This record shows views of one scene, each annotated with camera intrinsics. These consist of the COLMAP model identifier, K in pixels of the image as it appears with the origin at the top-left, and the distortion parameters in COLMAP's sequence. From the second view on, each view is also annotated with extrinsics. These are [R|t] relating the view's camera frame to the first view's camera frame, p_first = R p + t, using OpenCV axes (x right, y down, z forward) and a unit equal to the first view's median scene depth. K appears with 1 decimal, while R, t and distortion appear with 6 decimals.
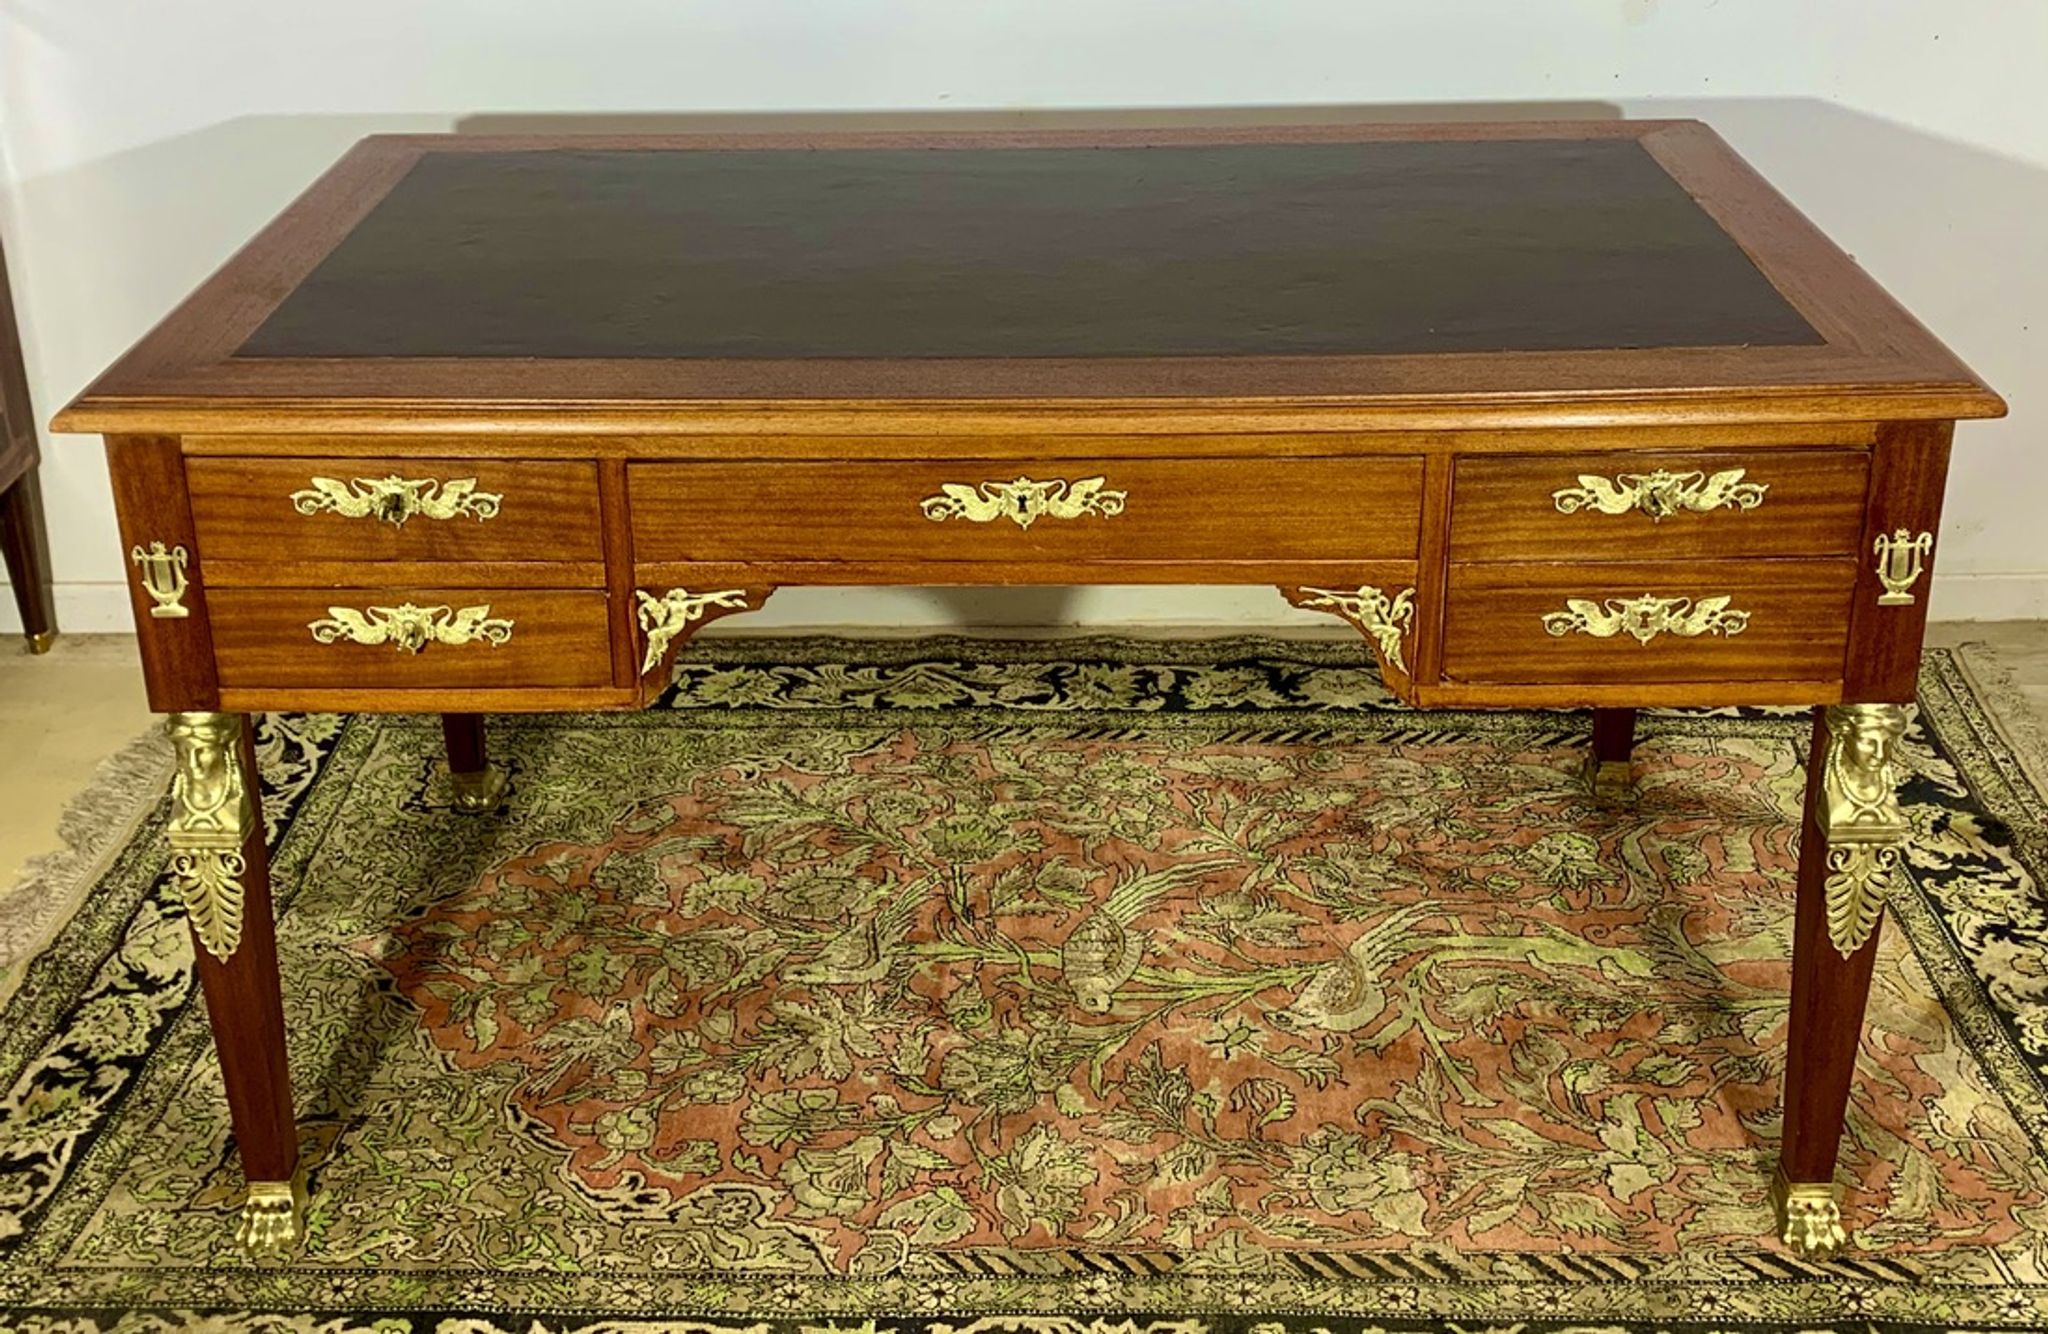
lens RADIAL K [[2241.3, 0, 1015.4], [0, 2241.3, 444.4], [0, 0, 1]] dist [0.107575, -0.259596]
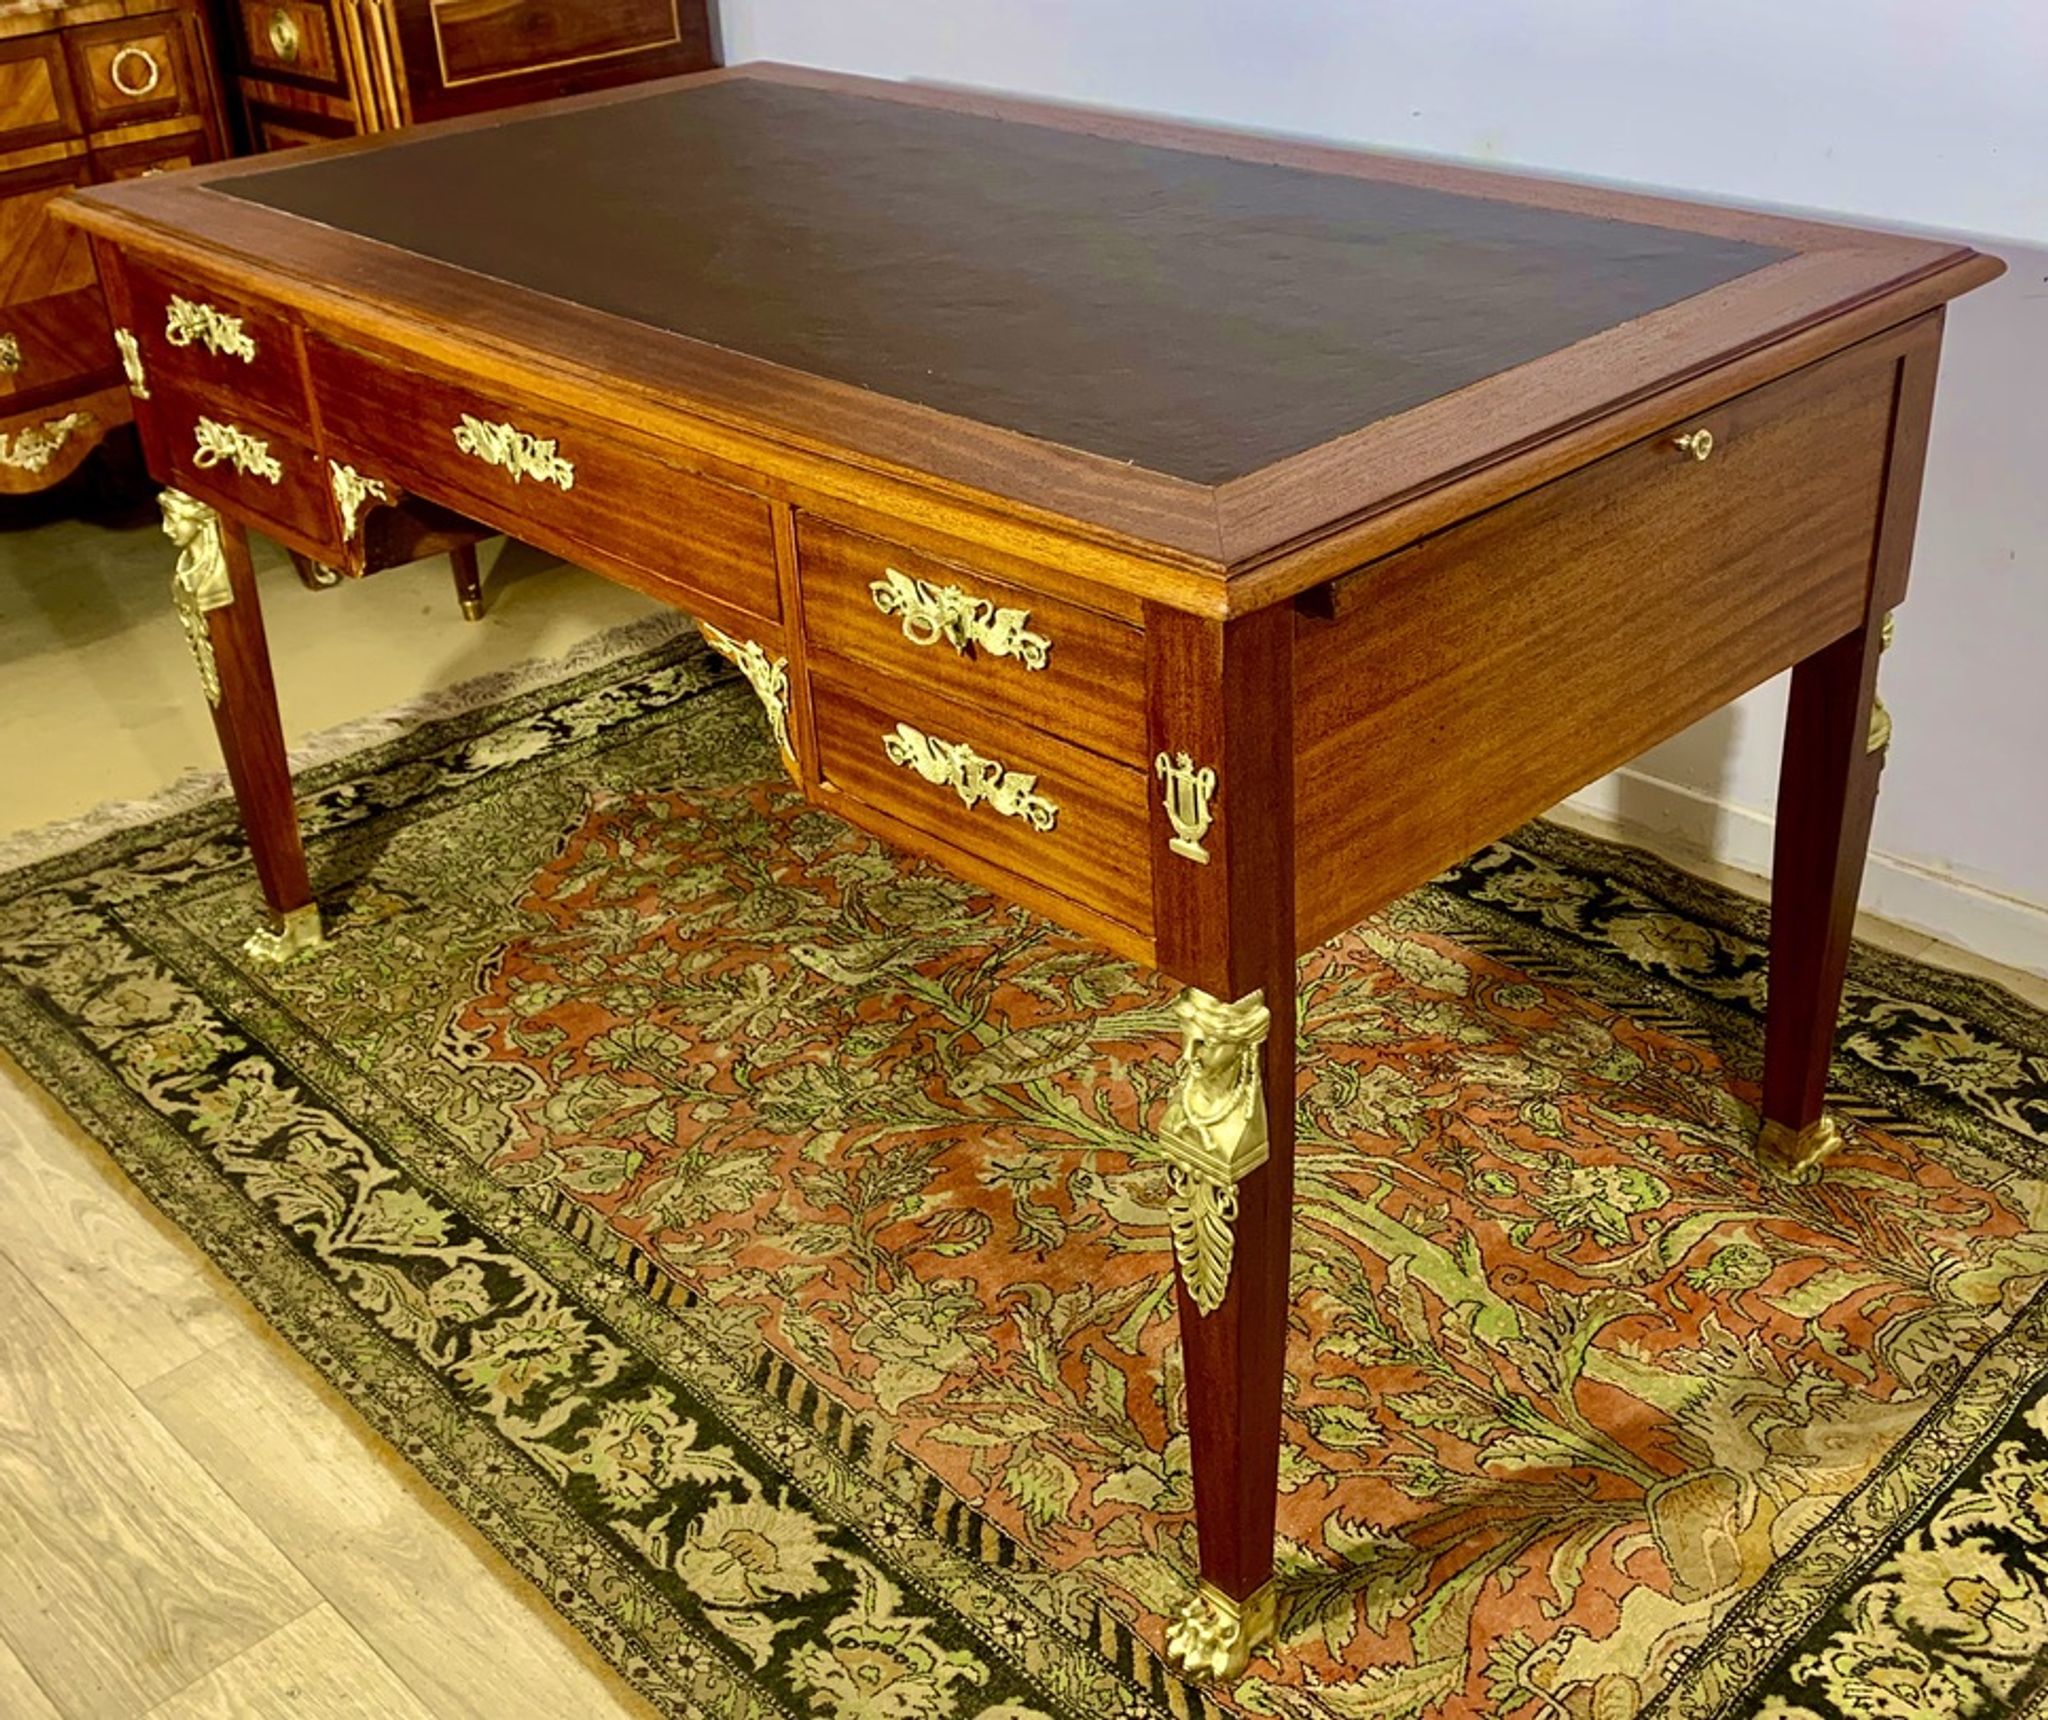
lens RADIAL K [[2237.9, 0, 1061.0], [0, 2237.9, 825.4], [0, 0, 1]] dist [0.206077, -0.570473]
pose [[0.705576, 0.320361, -0.632085, 0.688678], [-0.239339, 0.947295, 0.212953, -0.070258], [0.666992, 0.001028, 0.745064, 0.369595]]
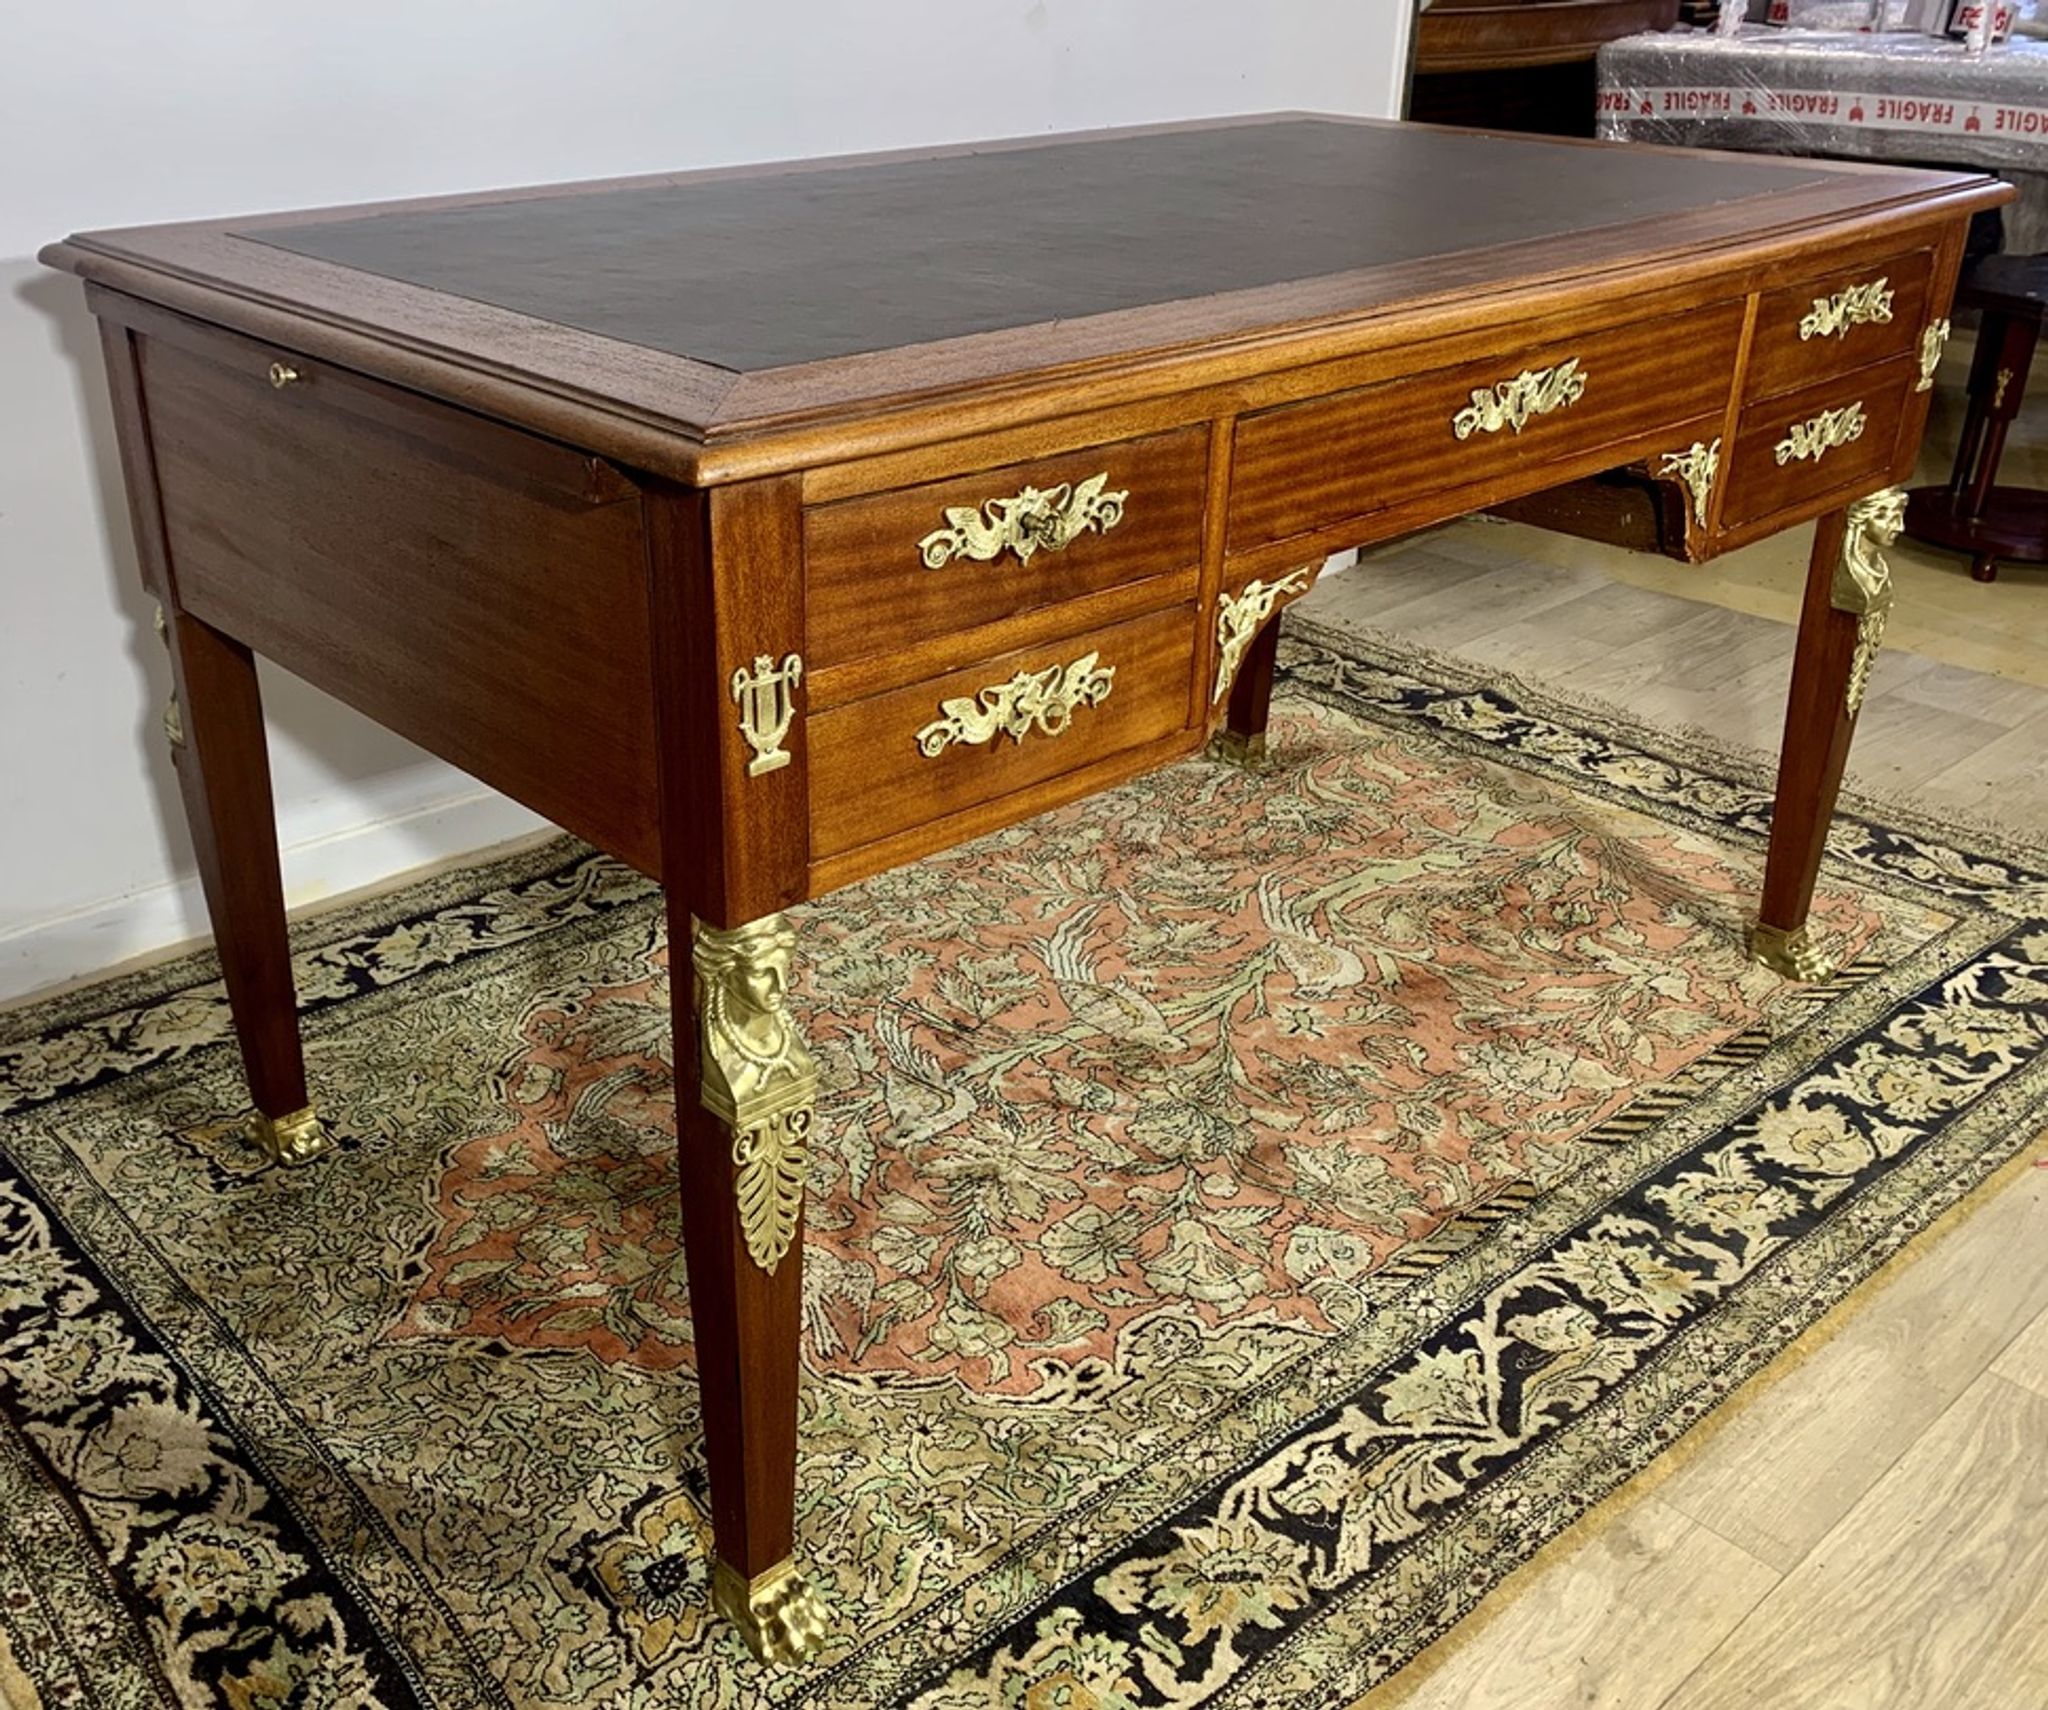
lens RADIAL K [[1940.8, 0, 906.9], [0, 1940.8, 844.9], [0, 0, 1]] dist [0.139390, -0.329237]
pose [[0.746284, -0.275199, 0.606074, -0.599799], [0.244398, 0.960222, 0.135068, 0.025122], [-0.619136, 0.047325, 0.783856, 0.449717]]
